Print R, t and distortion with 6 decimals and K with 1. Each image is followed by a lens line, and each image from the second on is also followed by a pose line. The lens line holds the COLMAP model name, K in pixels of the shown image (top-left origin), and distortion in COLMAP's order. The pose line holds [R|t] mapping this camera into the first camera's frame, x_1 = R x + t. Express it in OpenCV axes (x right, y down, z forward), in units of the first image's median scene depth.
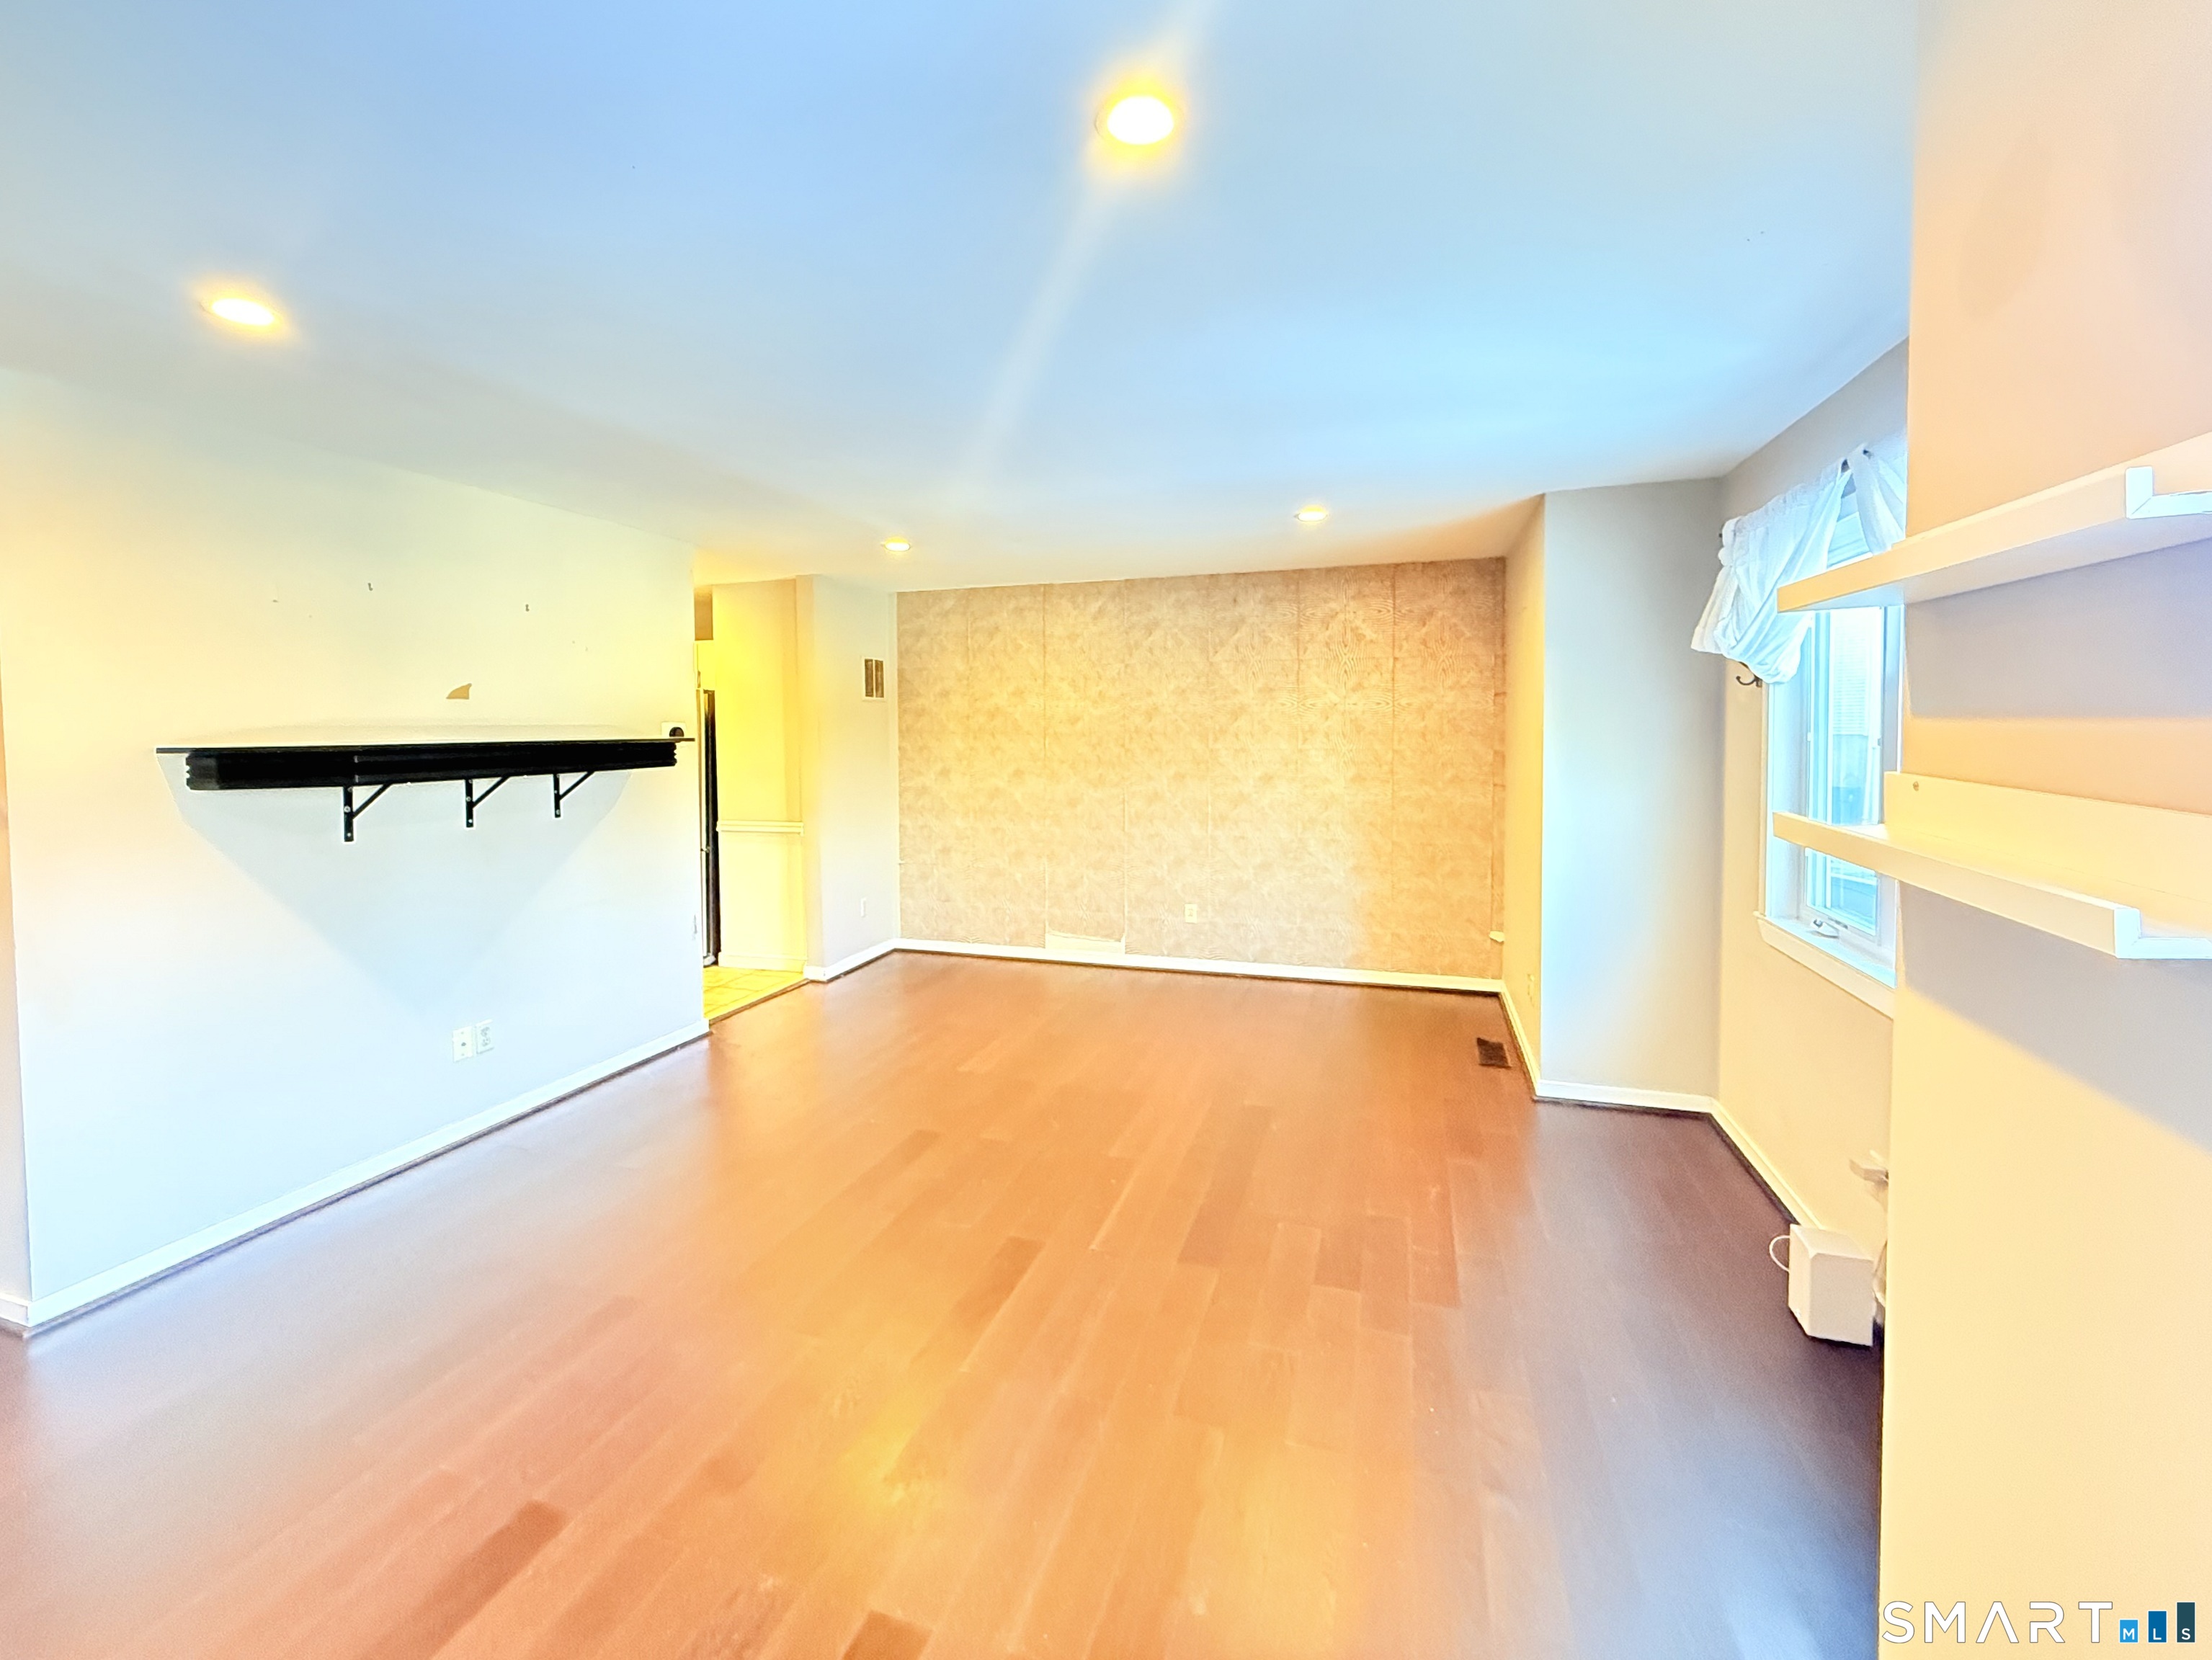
lens RADIAL K [[821.6, 0, 1106.5], [0, 821.6, 769.8], [0, 0, 1]] dist [0.000740, -0.000003]
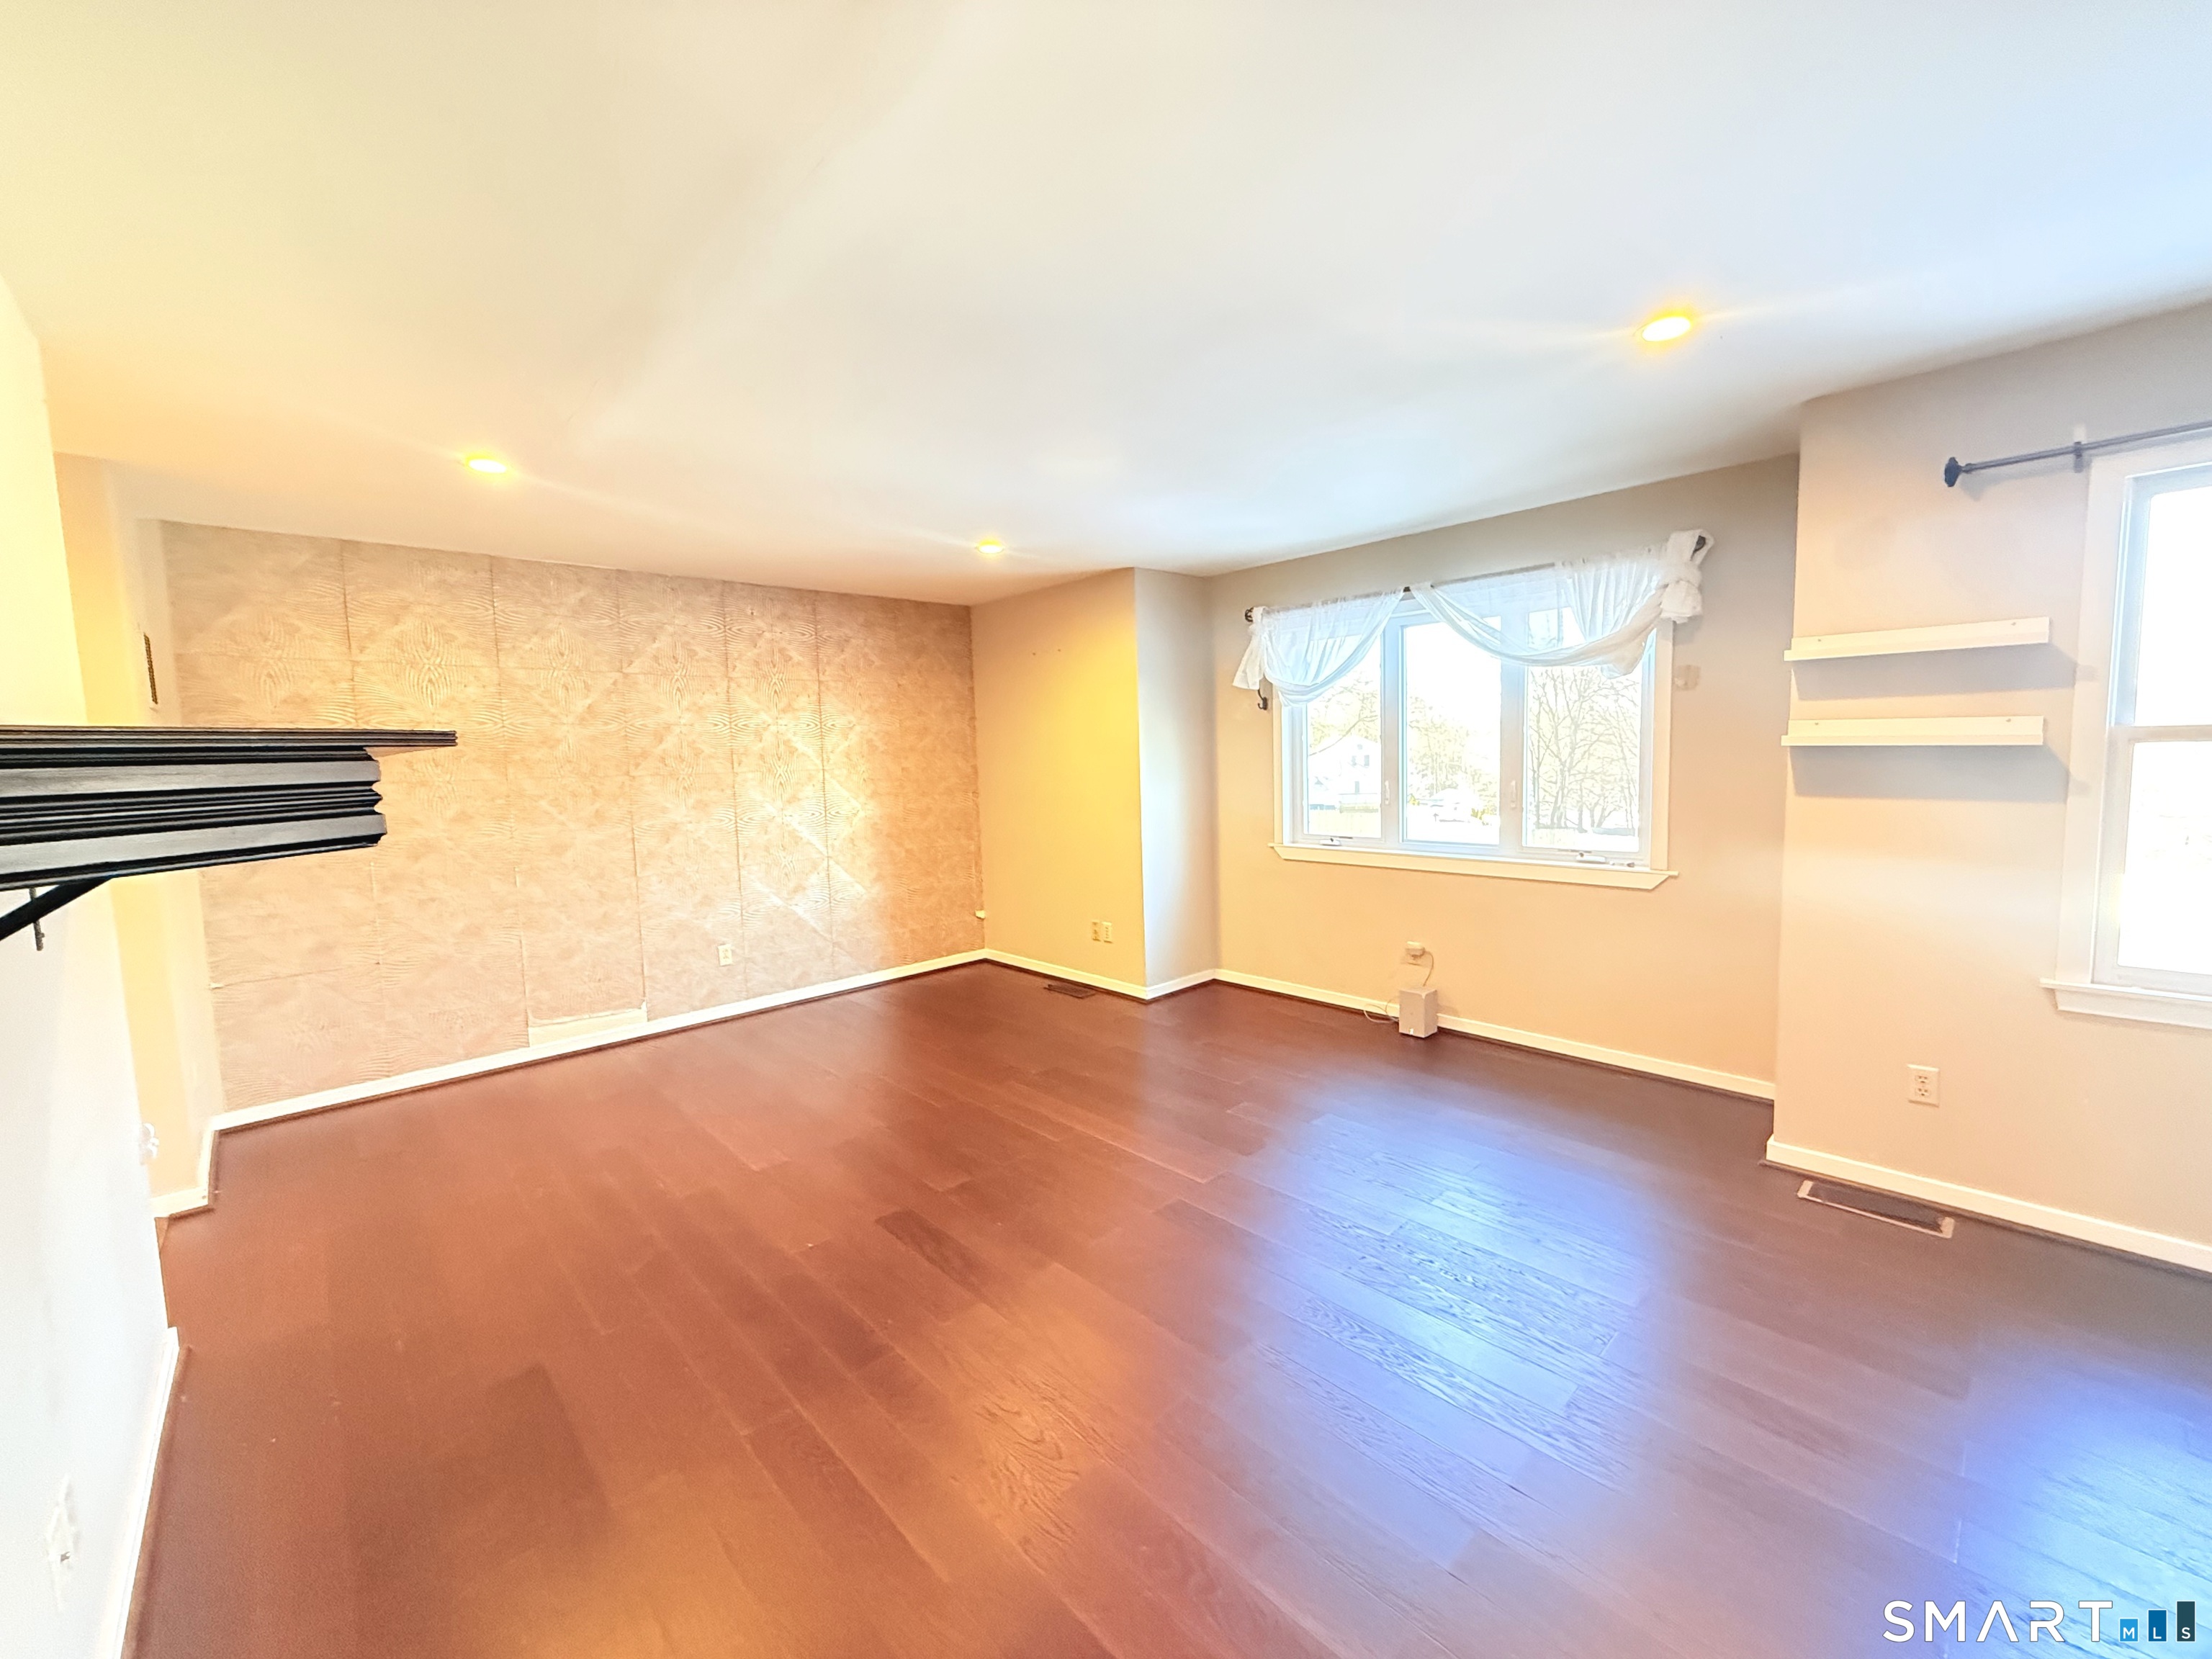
lens RADIAL K [[878.7, 0, 1099.1], [0, 878.7, 827.2], [0, 0, 1]] dist [0.000641, -0.000038]
pose [[0.516830, -0.088398, 0.851512, -0.475818], [0.058329, 0.995979, 0.067992, -0.007191], [-0.854098, 0.014527, 0.519908, 0.132772]]
